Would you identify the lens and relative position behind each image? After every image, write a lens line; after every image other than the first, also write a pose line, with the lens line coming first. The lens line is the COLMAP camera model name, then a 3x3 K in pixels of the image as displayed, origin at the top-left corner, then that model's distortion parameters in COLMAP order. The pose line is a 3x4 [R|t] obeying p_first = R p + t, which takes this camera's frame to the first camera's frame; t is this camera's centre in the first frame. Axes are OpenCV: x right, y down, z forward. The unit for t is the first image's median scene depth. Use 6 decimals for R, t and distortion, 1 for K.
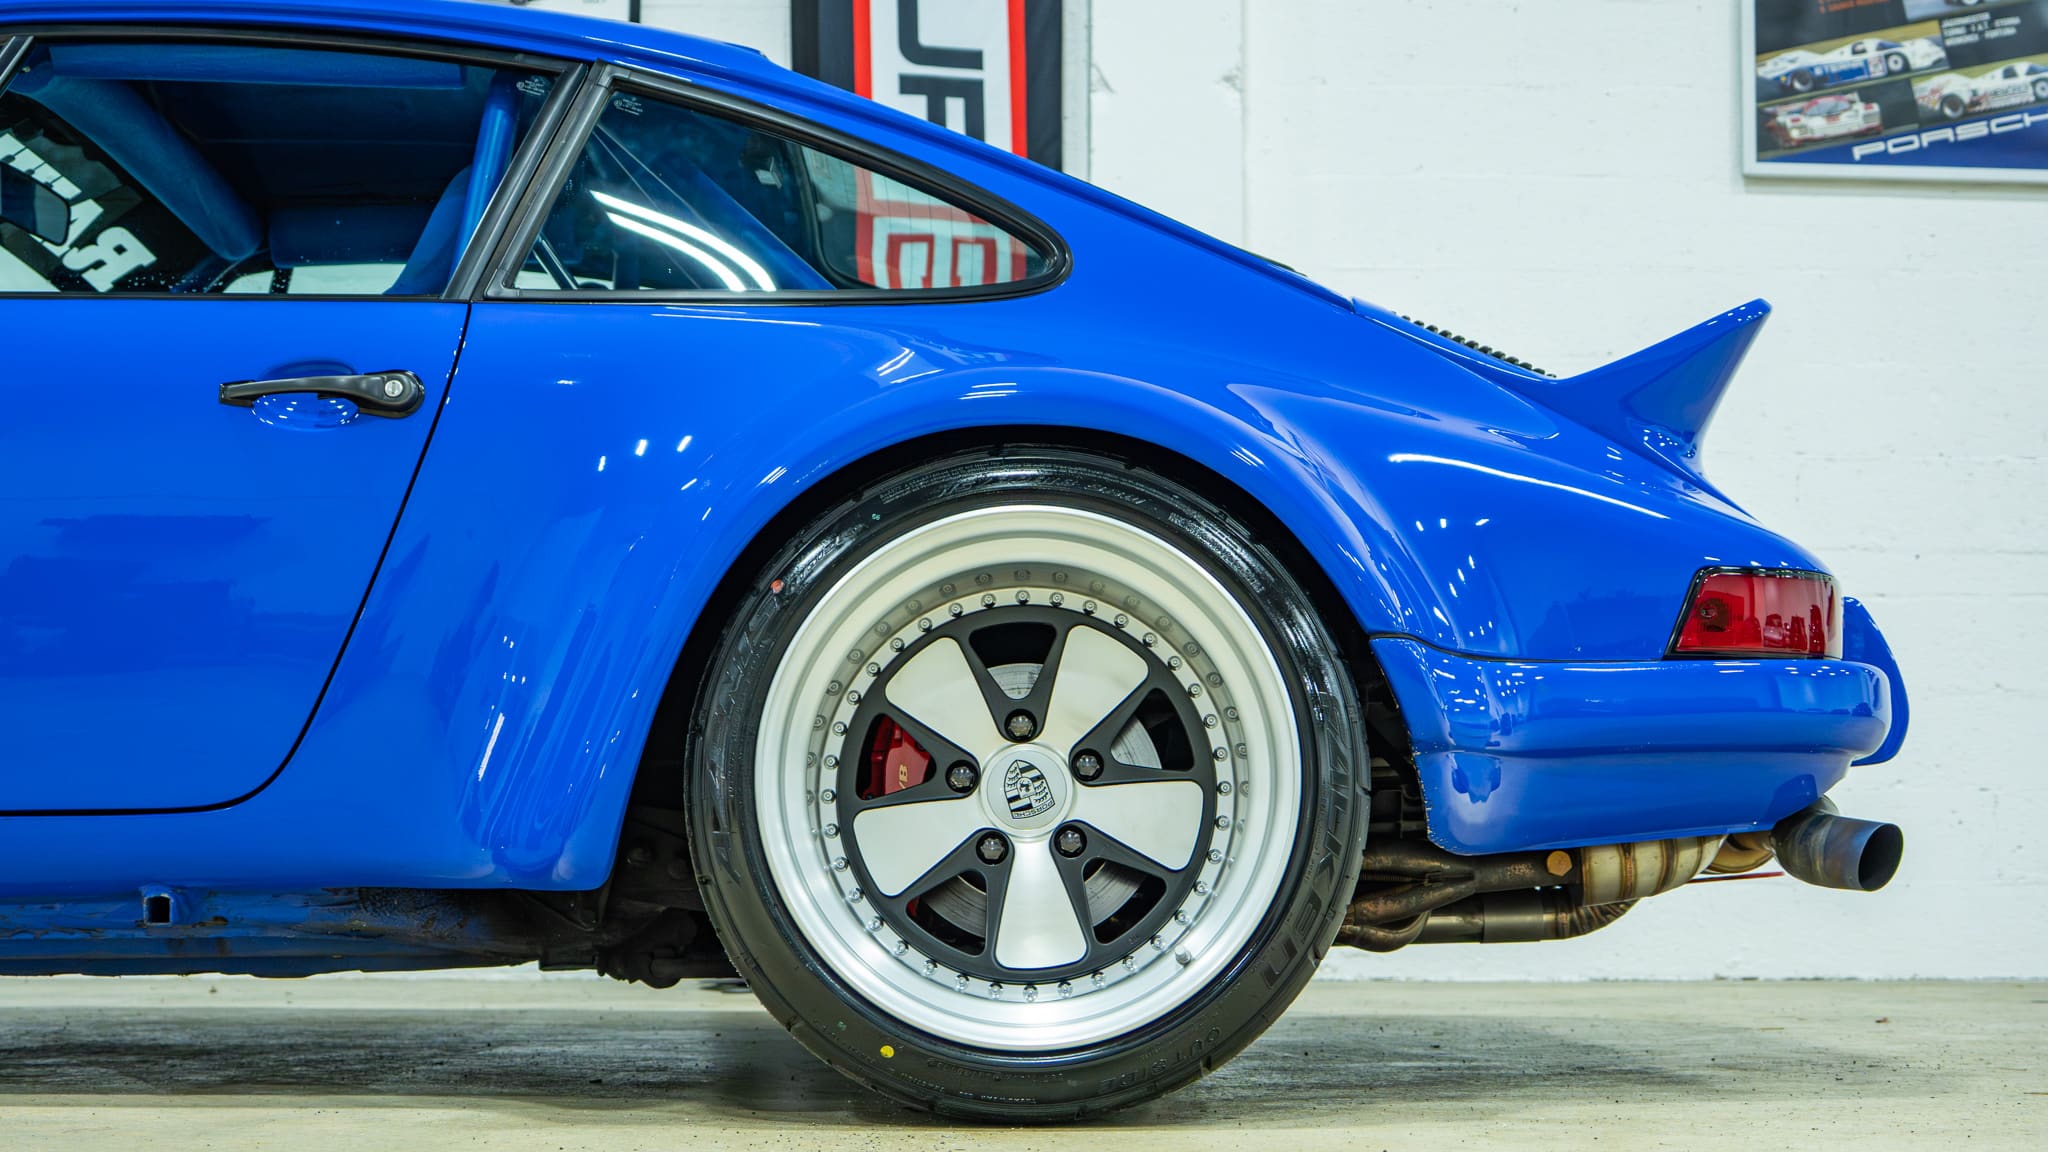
lens RADIAL K [[3071.3, 0, 1031.5], [0, 3071.3, 454.7], [0, 0, 1]] dist [-0.023120, 0.089397]
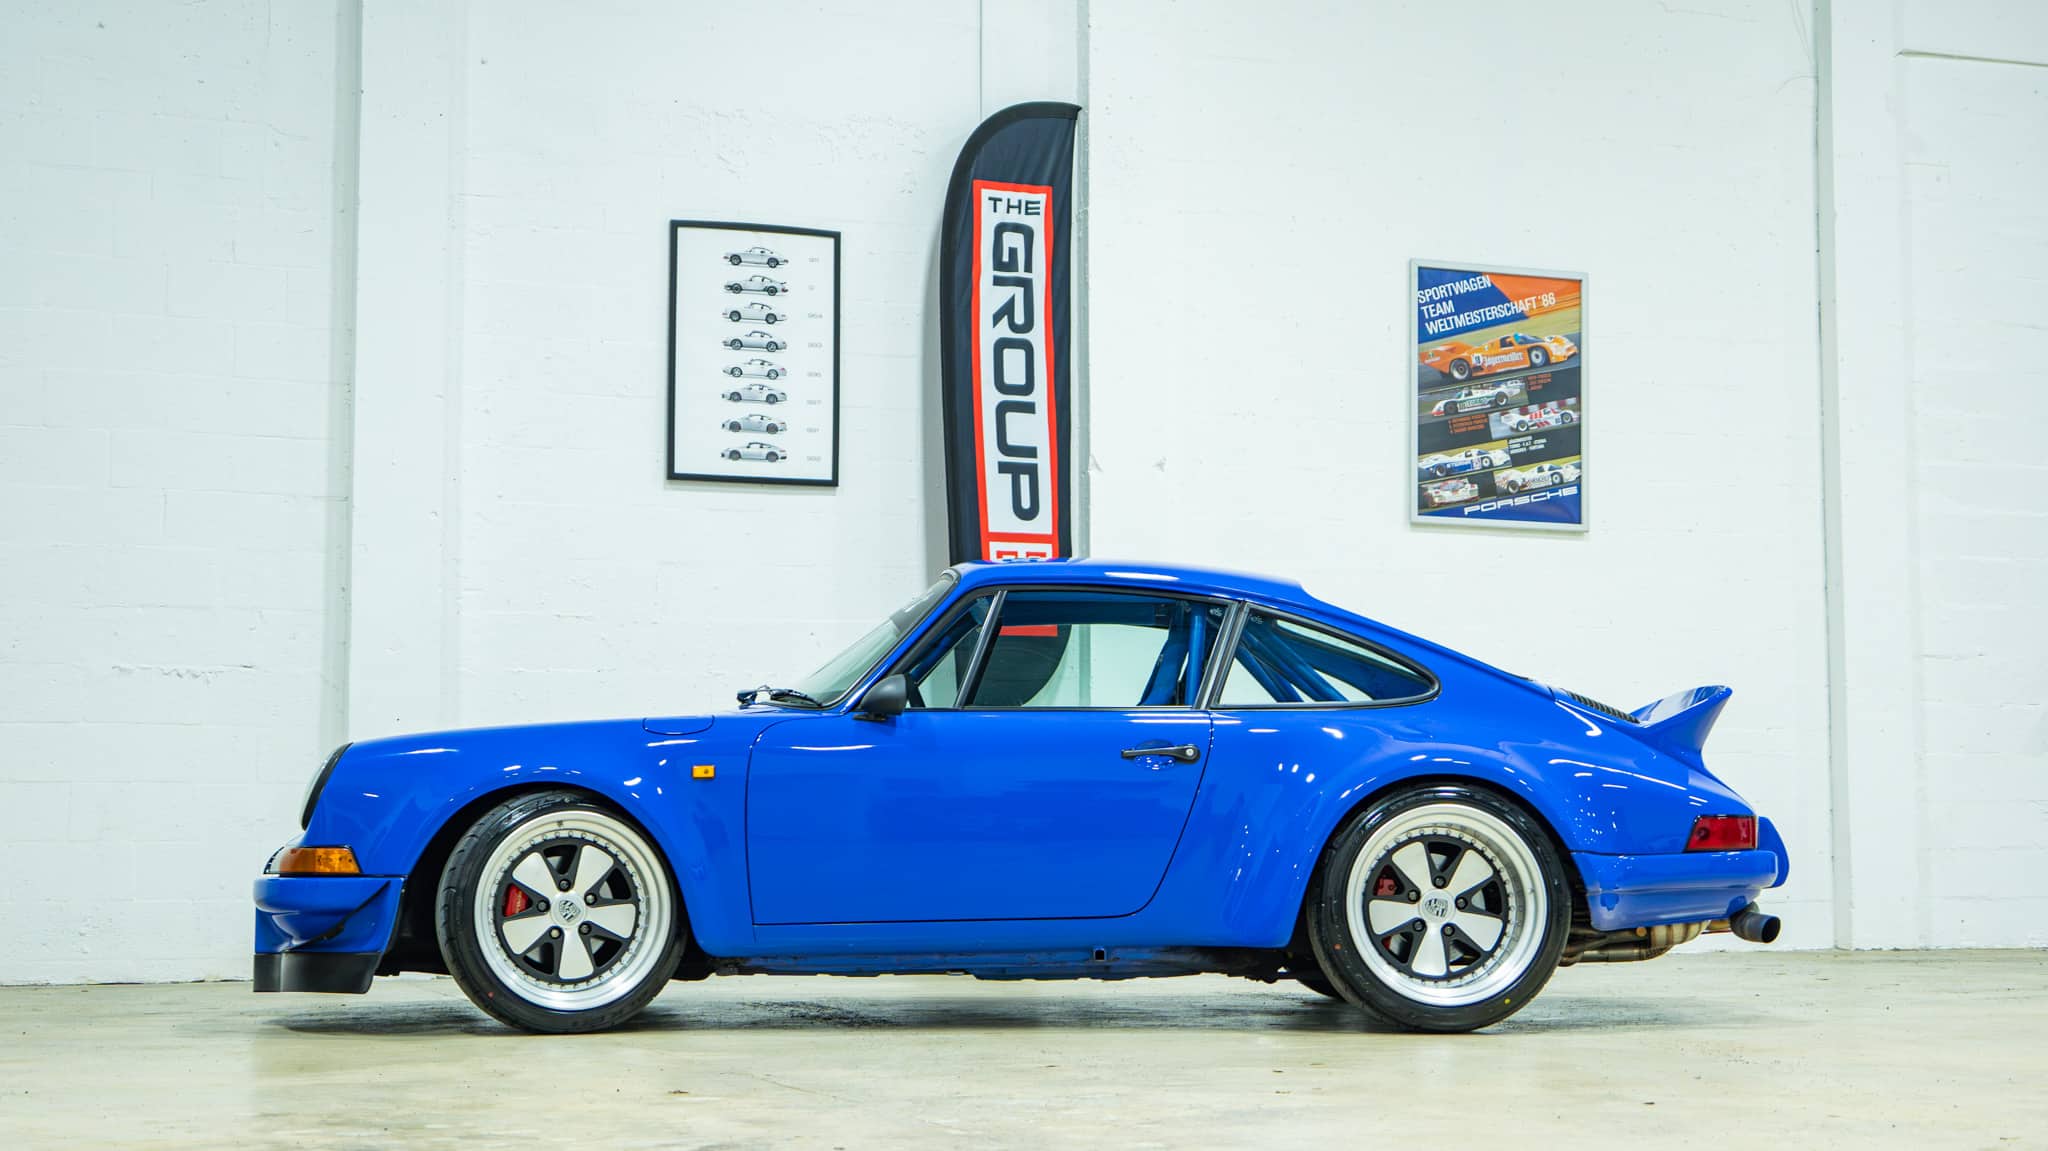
lens RADIAL K [[2957.3, 0, 972.7], [0, 2957.3, 533.1], [0, 0, 1]] dist [0.009047, 0.037139]
pose [[0.952117, 0.024382, 0.304760, -0.566175], [-0.035616, 0.998874, 0.031355, -0.132693], [-0.303652, -0.040708, 0.951913, -0.616654]]
